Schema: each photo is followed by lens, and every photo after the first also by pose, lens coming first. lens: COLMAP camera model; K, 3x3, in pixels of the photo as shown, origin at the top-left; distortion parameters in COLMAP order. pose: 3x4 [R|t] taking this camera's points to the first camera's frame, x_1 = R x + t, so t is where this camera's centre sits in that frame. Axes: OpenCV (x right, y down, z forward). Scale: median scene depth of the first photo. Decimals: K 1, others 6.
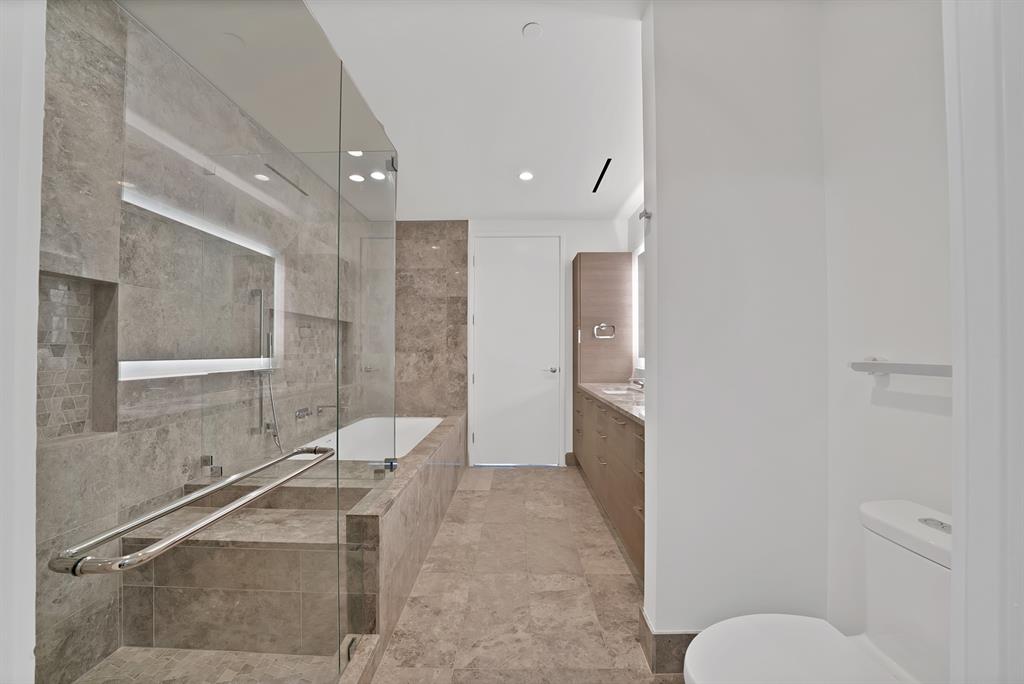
lens RADIAL K [[363.2, 0, 505.7], [0, 363.2, 347.5], [0, 0, 1]] dist [0.001536, 0.000079]
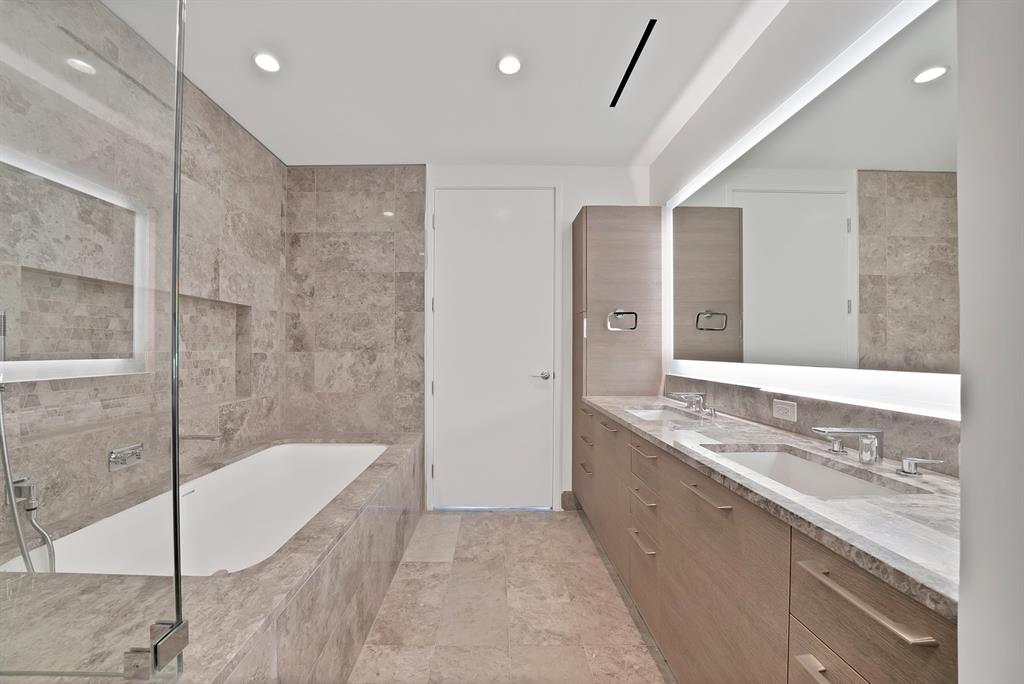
lens RADIAL K [[363.2, 0, 504.6], [0, 363.2, 346.9], [0, 0, 1]] dist [0.001536, 0.000079]
pose [[0.998201, 0.001939, 0.059918, 0.008694], [-0.002170, 0.999990, 0.003800, 0.002987], [-0.059910, -0.003923, 0.998196, 0.291523]]
